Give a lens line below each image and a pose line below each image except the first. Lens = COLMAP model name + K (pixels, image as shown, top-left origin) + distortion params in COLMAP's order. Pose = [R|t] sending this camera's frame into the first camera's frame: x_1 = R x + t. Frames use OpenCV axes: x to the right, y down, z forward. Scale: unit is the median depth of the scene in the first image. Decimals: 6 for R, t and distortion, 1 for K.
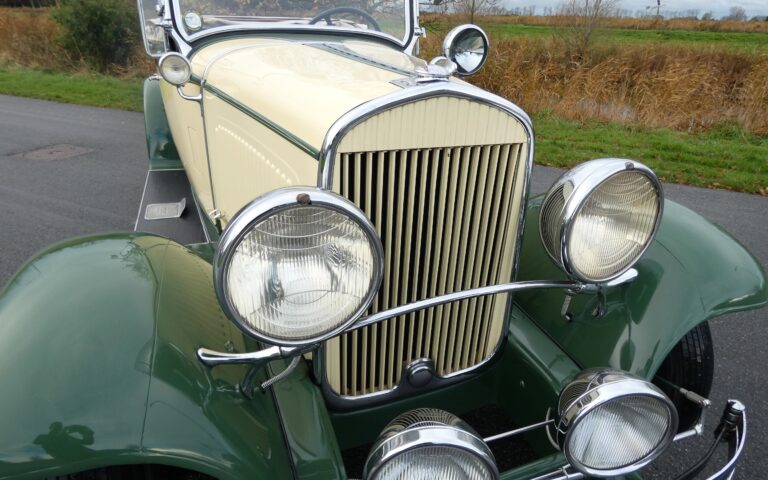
lens RADIAL K [[478.0, 0, 384.0], [0, 478.0, 240.0], [0, 0, 1]] dist [-0.002362, -0.001694]
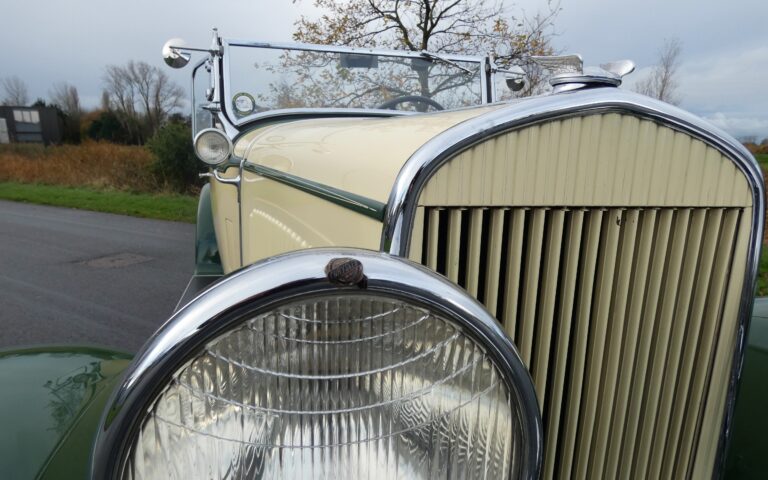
lens RADIAL K [[463.8, 0, 384.0], [0, 463.8, 240.0], [0, 0, 1]] dist [0.019064, -0.000509]
pose [[0.993409, 0.008826, -0.114284, -0.042743], [-0.036894, 0.968595, -0.245893, -0.010061], [0.108525, 0.248488, 0.962536, 0.284053]]
